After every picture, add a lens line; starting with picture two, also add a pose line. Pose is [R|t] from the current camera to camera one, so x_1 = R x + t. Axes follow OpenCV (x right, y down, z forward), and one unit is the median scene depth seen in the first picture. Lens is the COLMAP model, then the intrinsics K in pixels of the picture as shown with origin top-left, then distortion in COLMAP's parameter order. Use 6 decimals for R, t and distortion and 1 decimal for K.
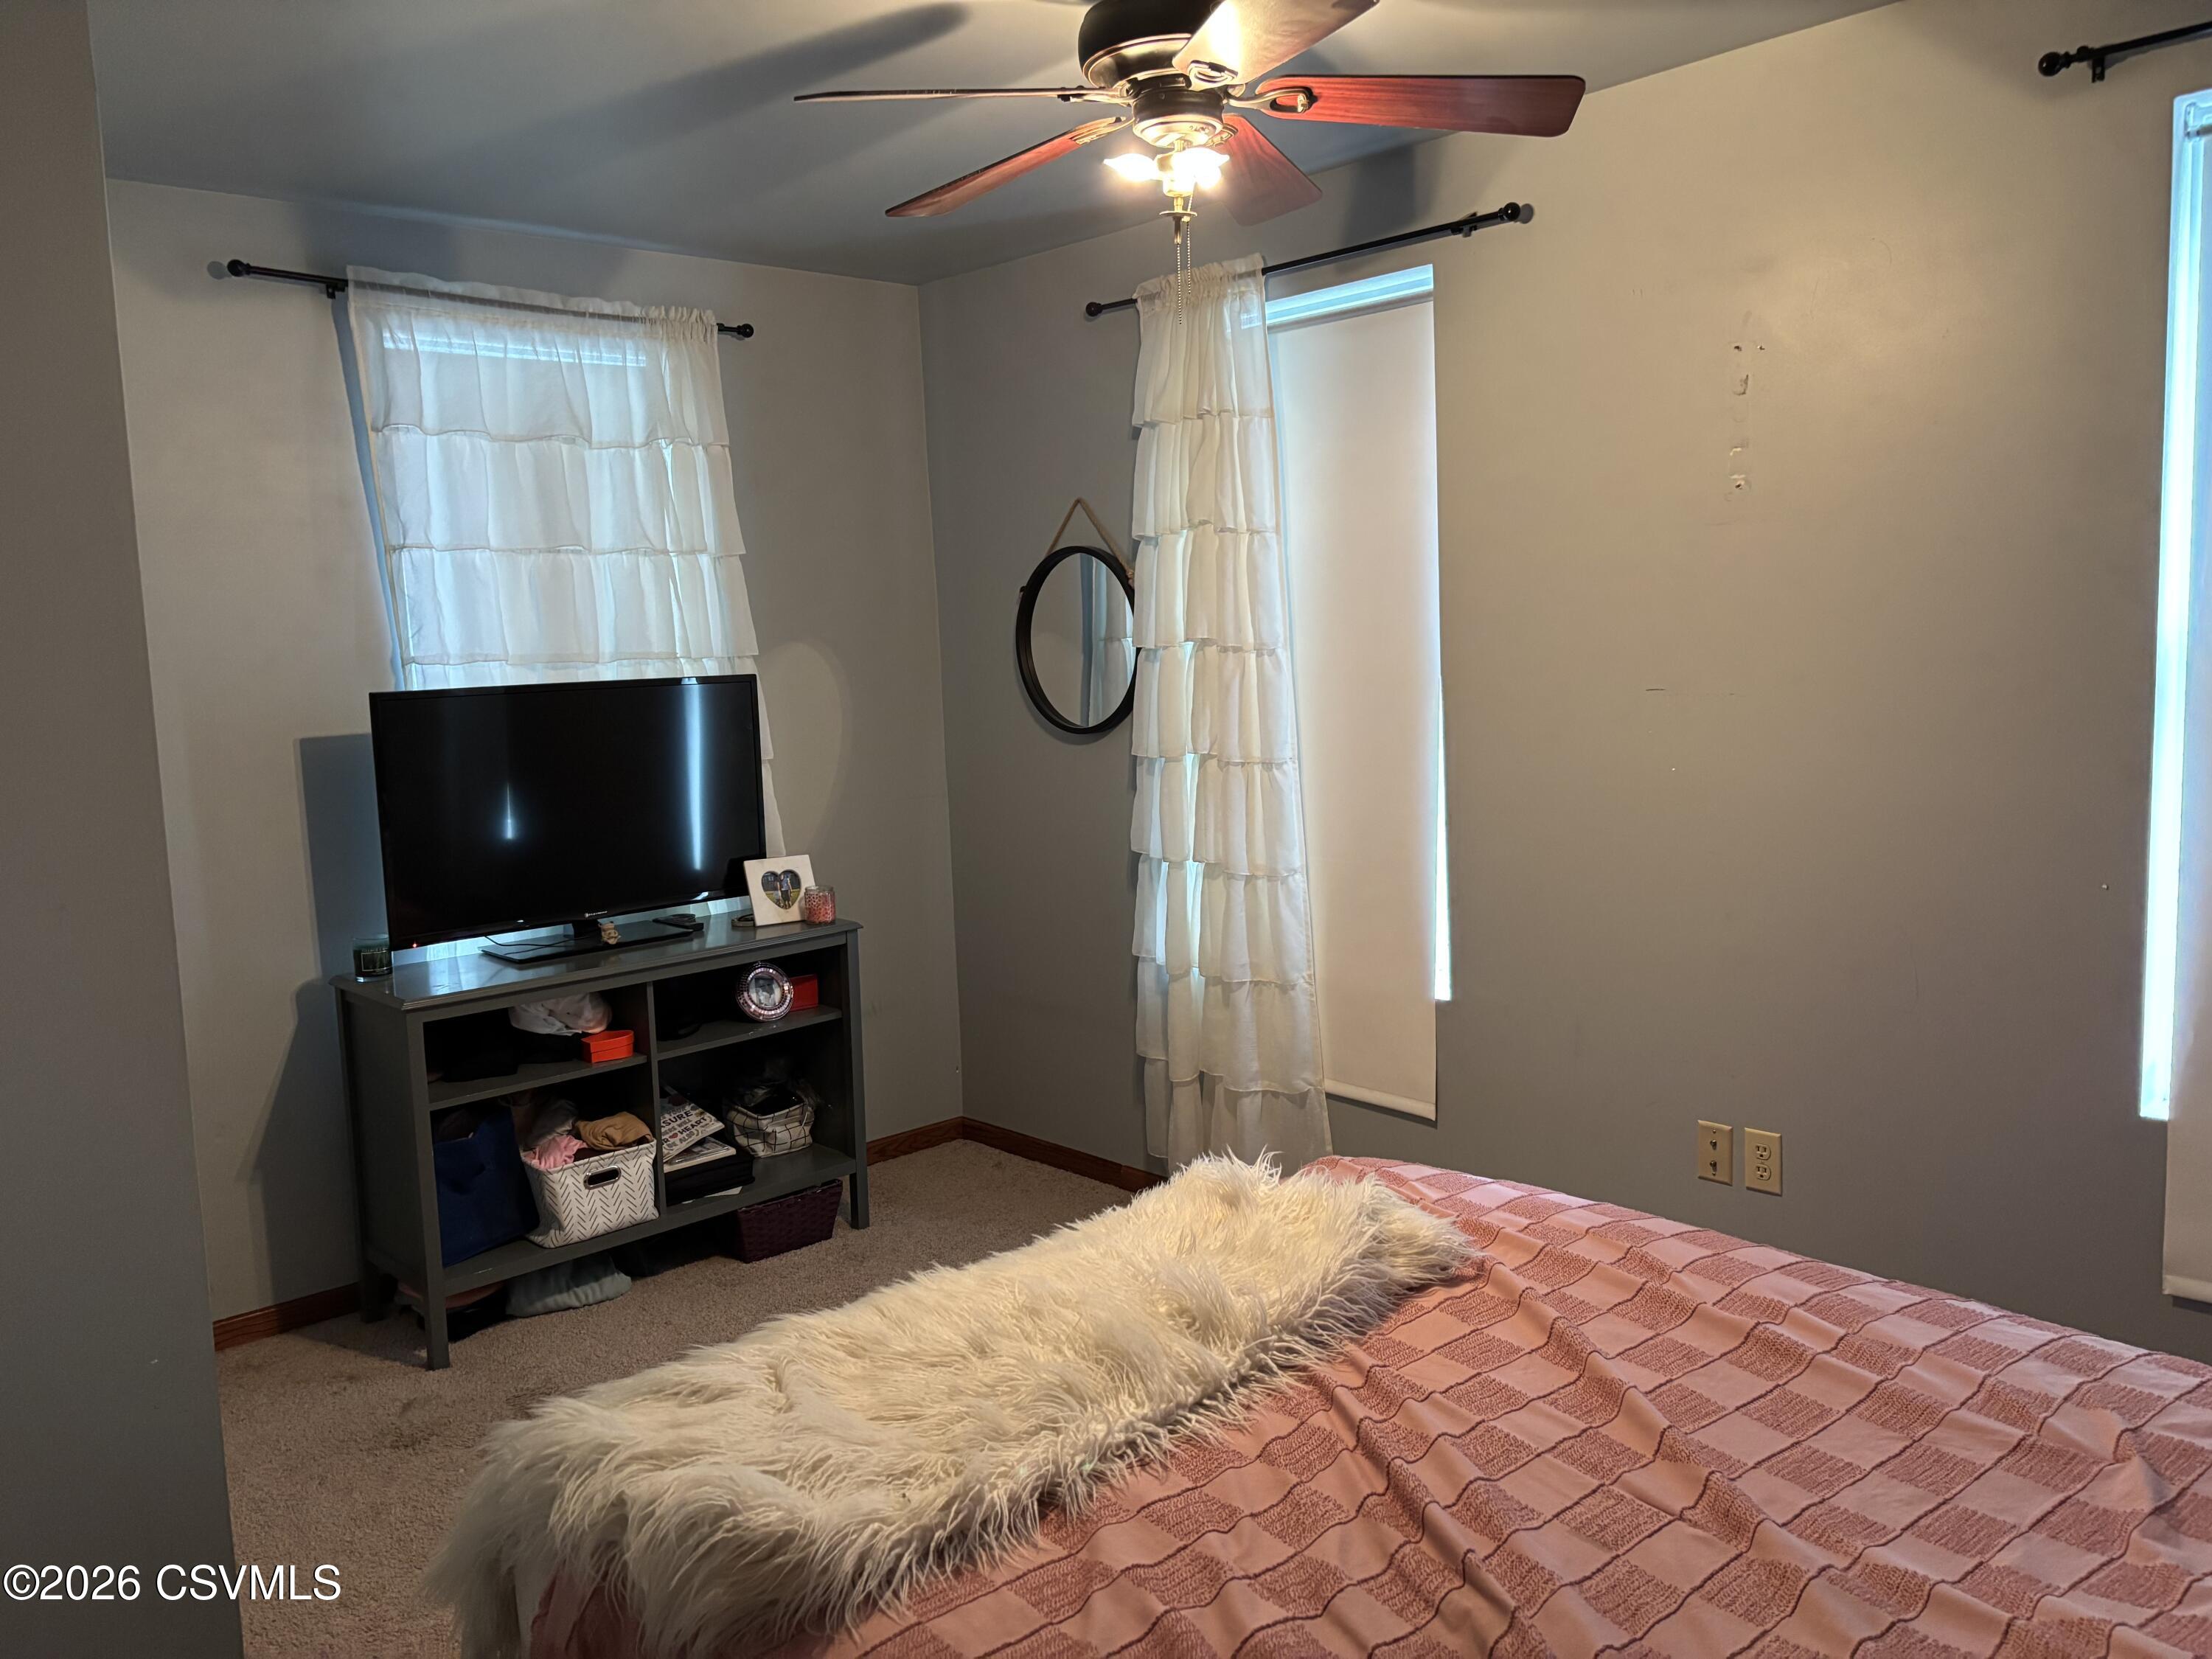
lens RADIAL K [[1660.4, 0, 1094.3], [0, 1660.4, 829.8], [0, 0, 1]] dist [0.029932, -0.047013]
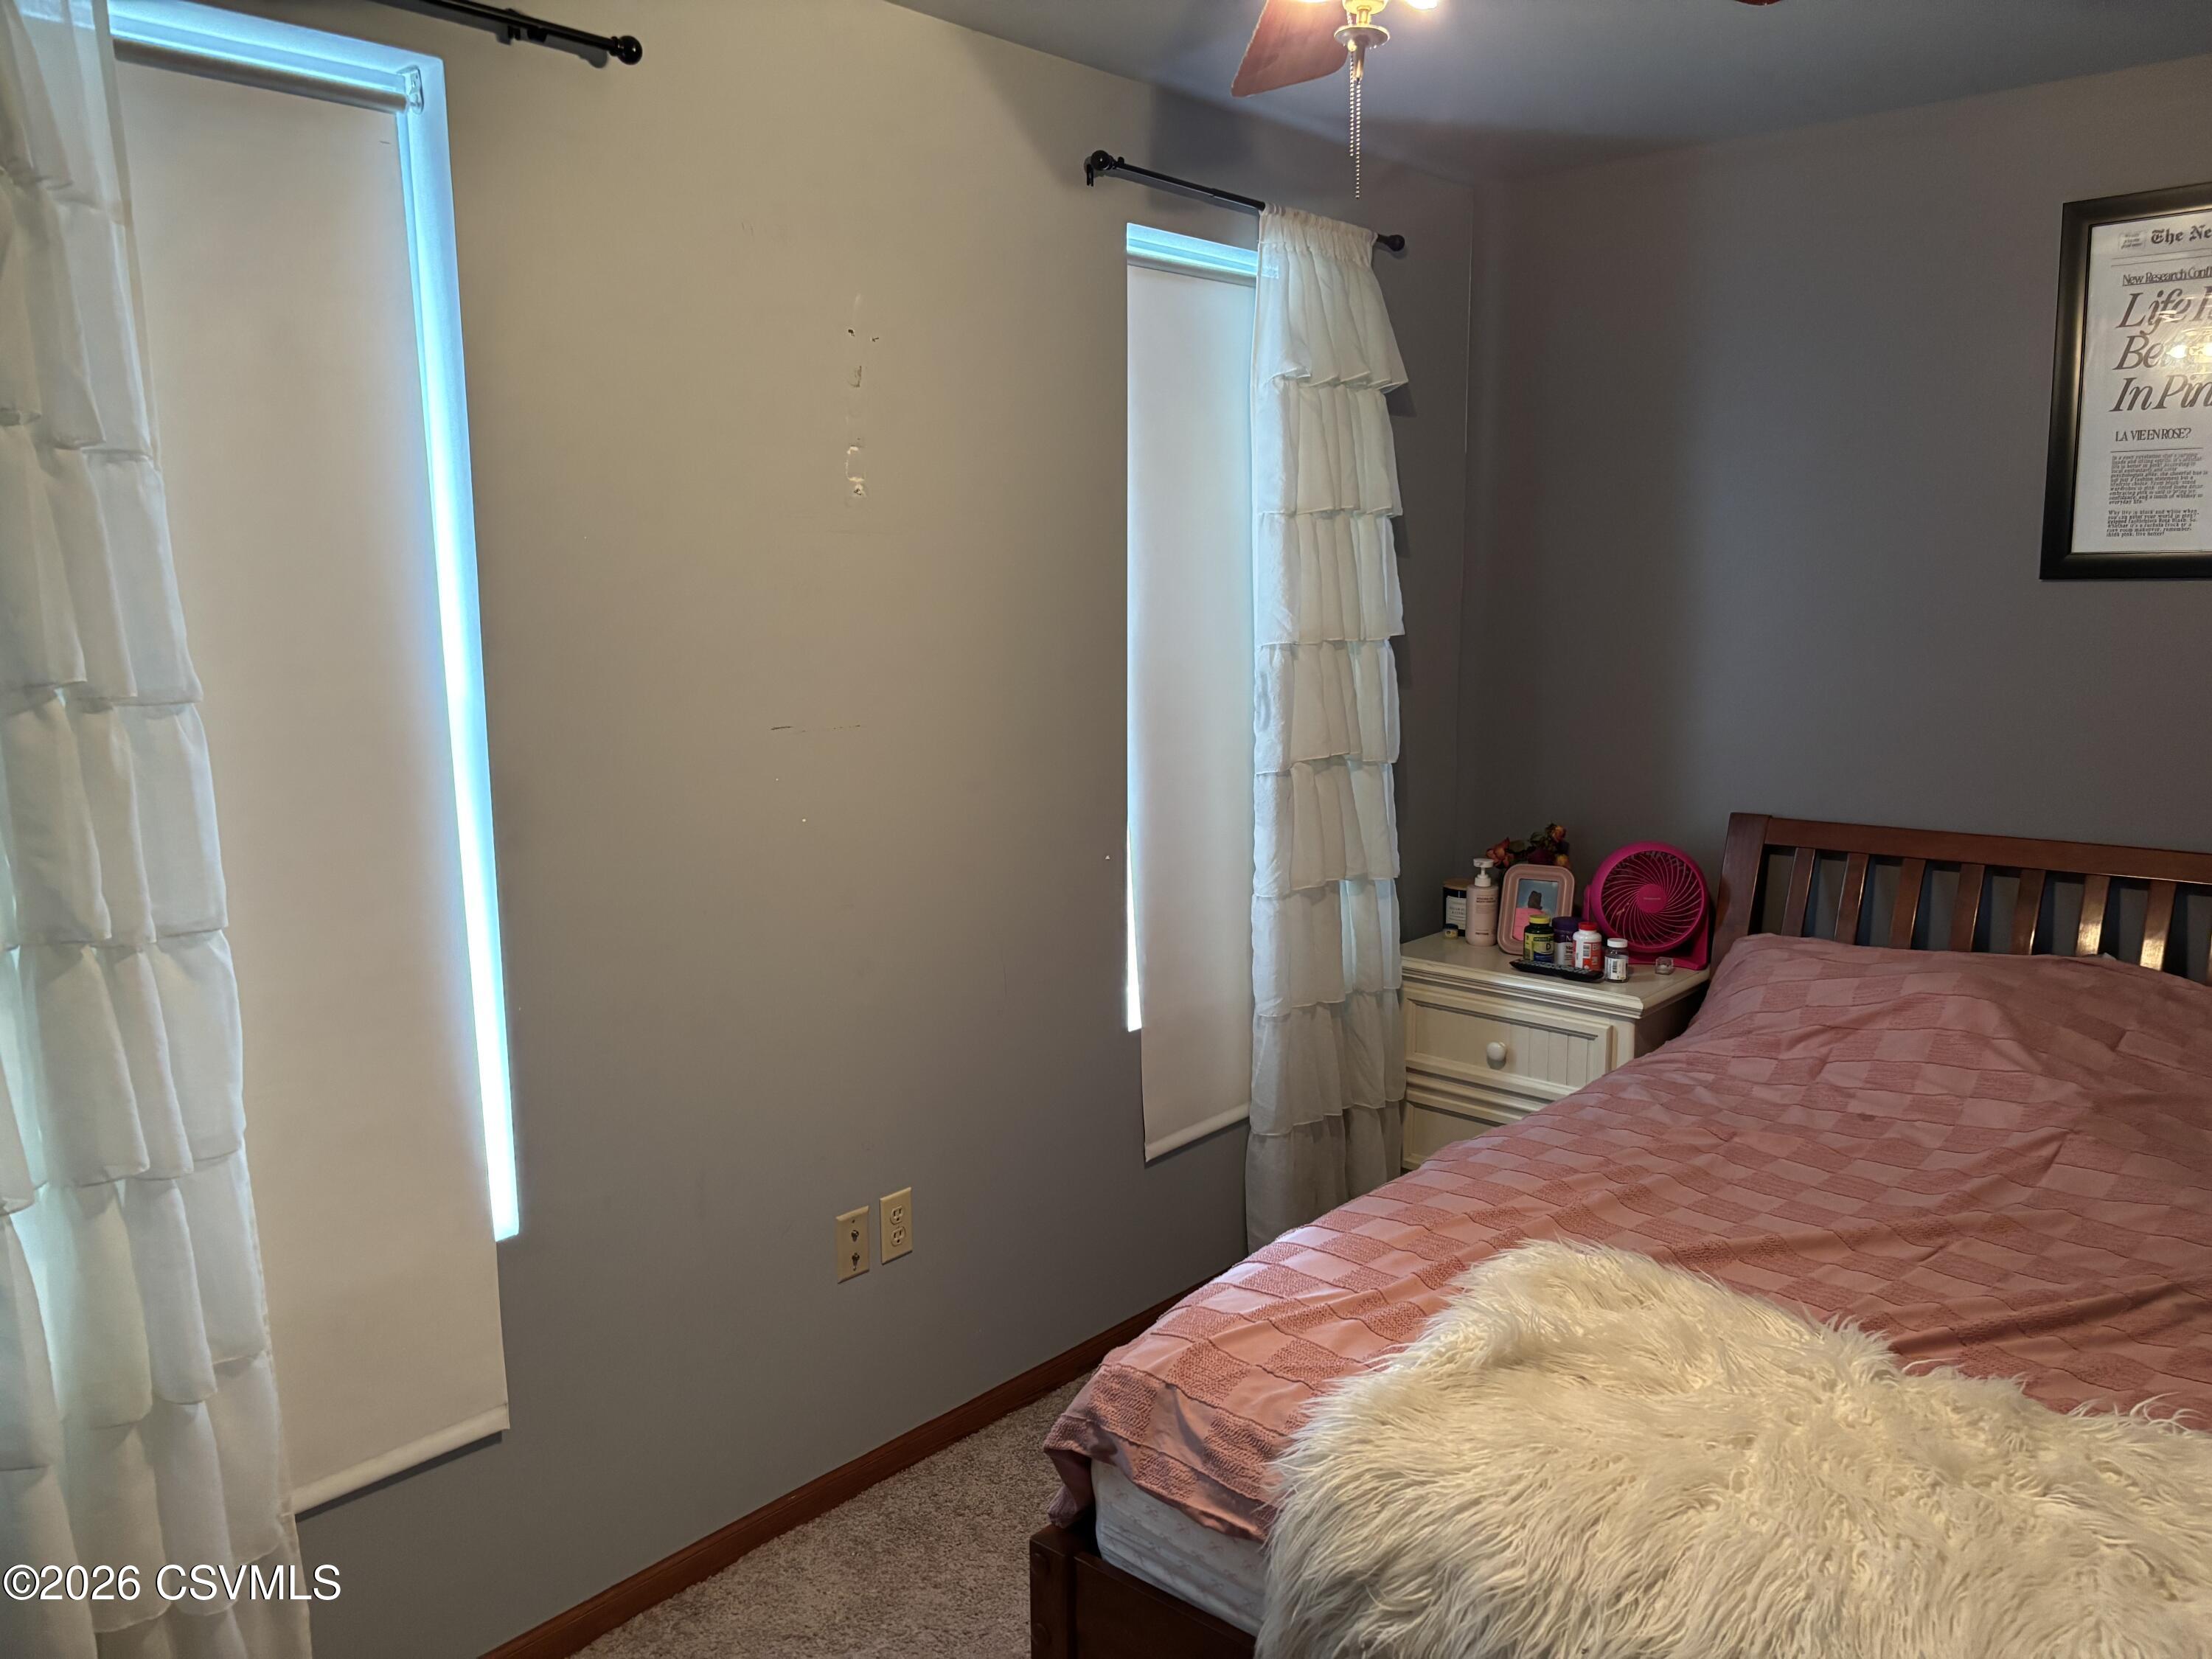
lens RADIAL K [[1660.4, 0, 1095.6], [0, 1660.4, 829.6], [0, 0, 1]] dist [0.029932, -0.047013]
pose [[-0.115963, -0.110329, 0.987107, -0.524982], [0.132937, 0.983146, 0.125504, -0.124158], [-0.984317, 0.145777, -0.099342, 0.999226]]
